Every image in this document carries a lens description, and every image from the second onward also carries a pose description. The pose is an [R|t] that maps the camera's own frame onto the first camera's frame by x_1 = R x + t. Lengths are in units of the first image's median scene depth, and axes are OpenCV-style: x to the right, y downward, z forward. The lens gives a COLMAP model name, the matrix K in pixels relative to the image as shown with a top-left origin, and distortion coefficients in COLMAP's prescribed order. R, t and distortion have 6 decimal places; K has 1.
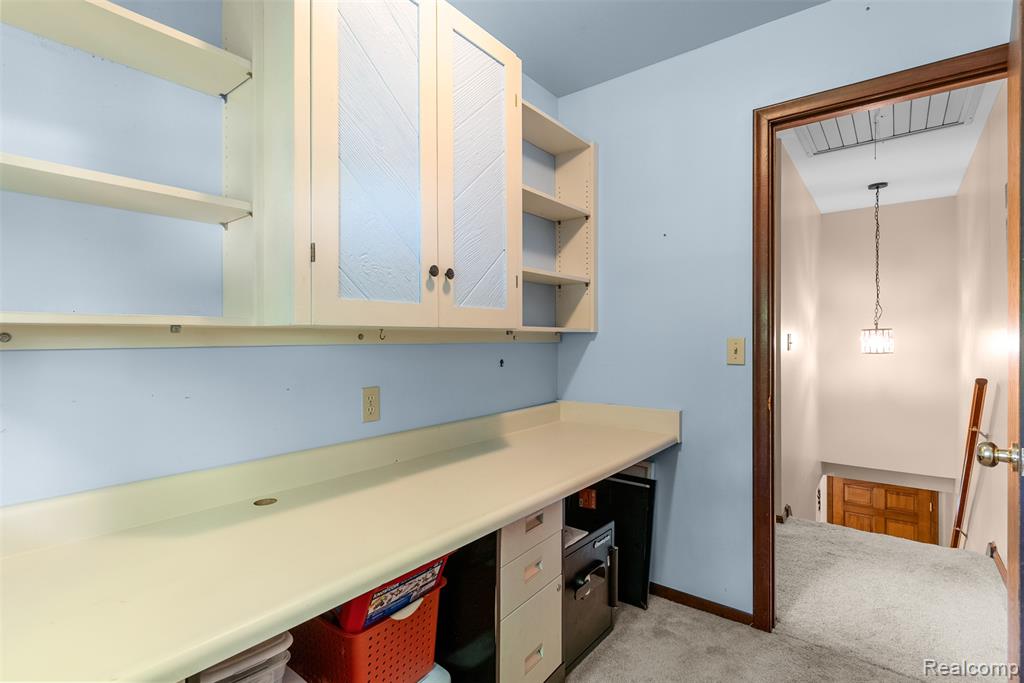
lens RADIAL K [[491.3, 0, 509.4], [0, 491.3, 323.1], [0, 0, 1]] dist [0.001714, -0.000627]
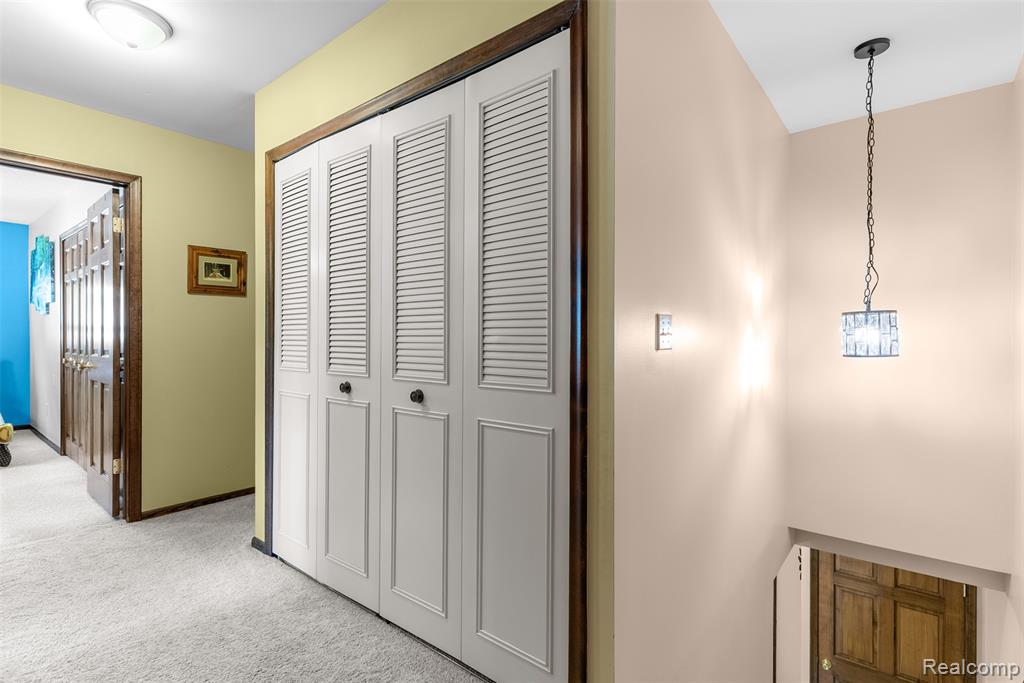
lens RADIAL K [[491.3, 0, 509.4], [0, 491.3, 323.1], [0, 0, 1]] dist [0.001714, -0.000627]
pose [[0.999532, 0.003968, -0.030323, 0.262480], [-0.003996, 0.999992, -0.000884, 0.018729], [0.030319, 0.001005, 0.999540, 0.318590]]
